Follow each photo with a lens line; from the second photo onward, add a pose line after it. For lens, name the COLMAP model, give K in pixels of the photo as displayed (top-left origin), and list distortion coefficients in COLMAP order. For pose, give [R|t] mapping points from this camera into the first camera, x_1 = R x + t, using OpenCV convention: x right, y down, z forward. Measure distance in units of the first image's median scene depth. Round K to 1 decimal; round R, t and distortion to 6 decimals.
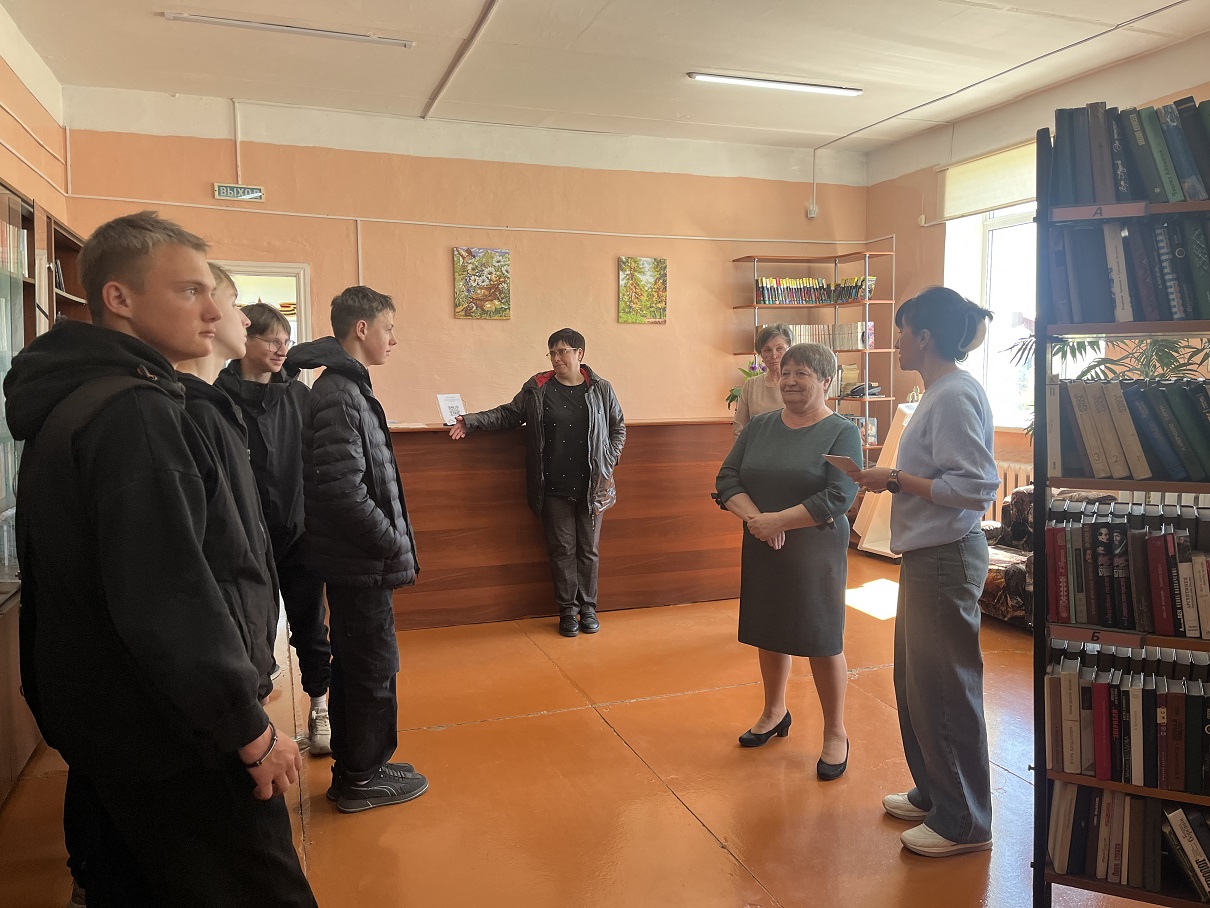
lens RADIAL K [[900.7, 0, 600.3], [0, 900.7, 449.6], [0, 0, 1]] dist [0.038000, -0.055535]
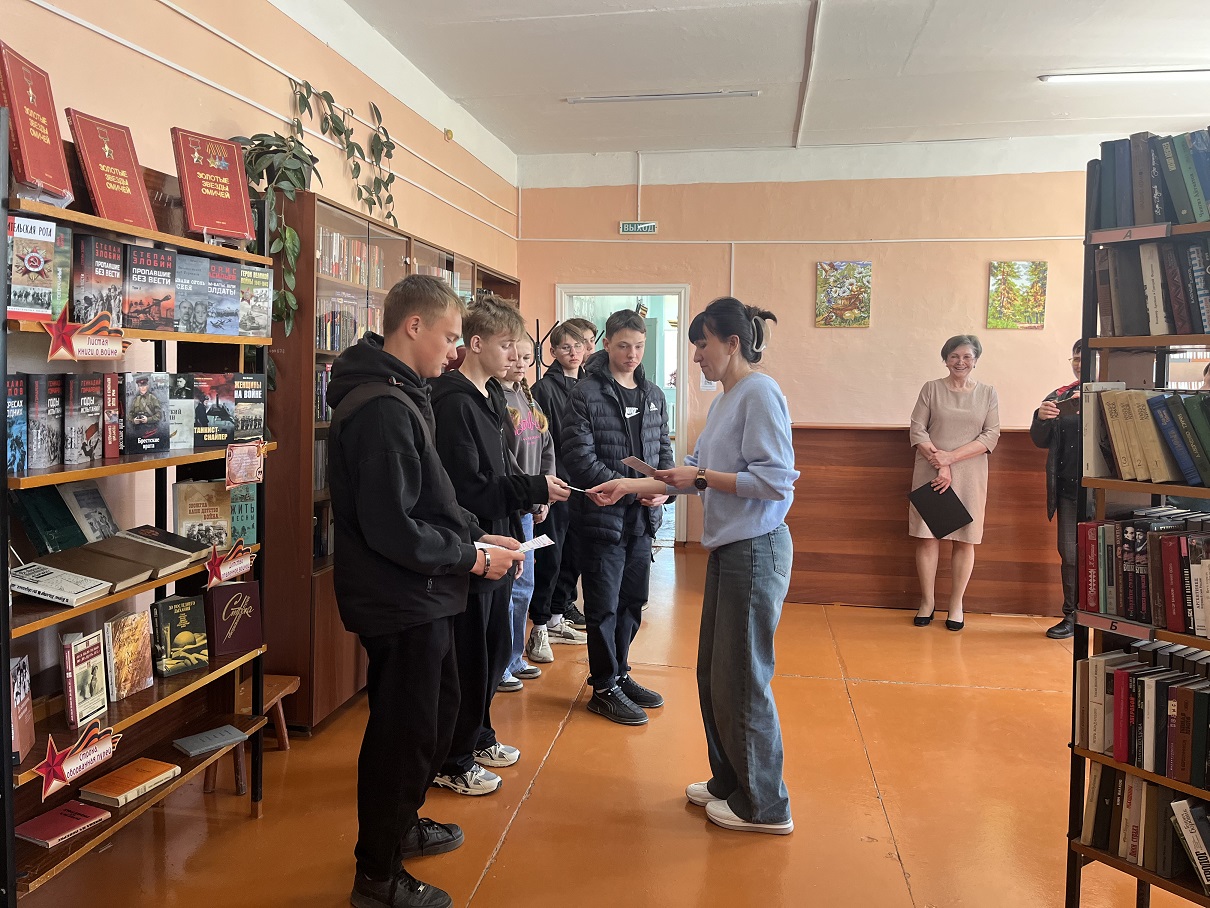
lens RADIAL K [[900.7, 0, 603.4], [0, 900.7, 444.8], [0, 0, 1]] dist [0.038000, -0.055535]
pose [[0.871756, 0.049534, -0.487430, 0.167510], [-0.054553, 0.998503, 0.003905, 0.006049], [0.486893, 0.023186, 0.873154, -0.077209]]
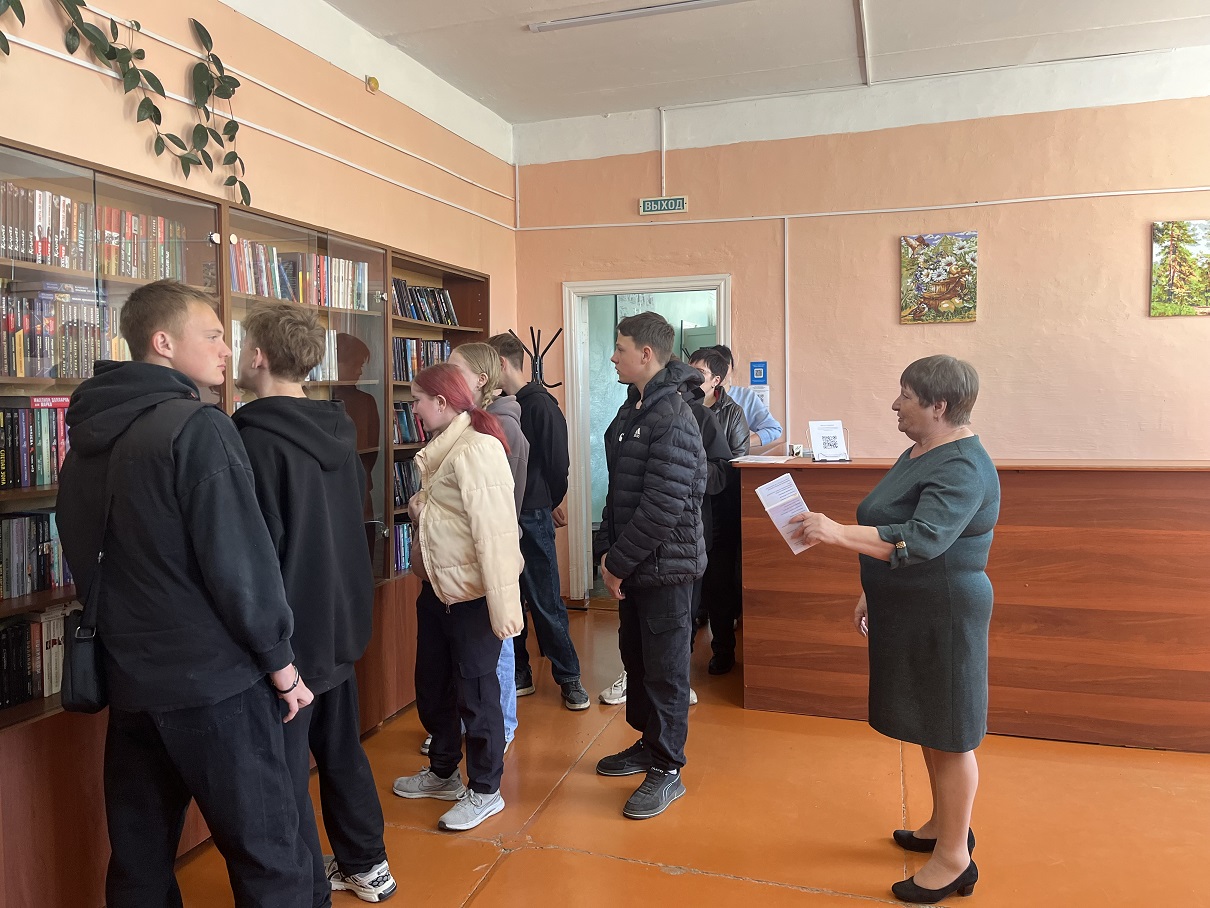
lens RADIAL K [[900.7, 0, 599.1], [0, 900.7, 448.5], [0, 0, 1]] dist [0.038000, -0.055535]
pose [[0.791191, 0.028186, -0.610919, 0.133696], [-0.038616, 0.999246, -0.003909, -0.022950], [0.610349, 0.026684, 0.791683, 0.217083]]
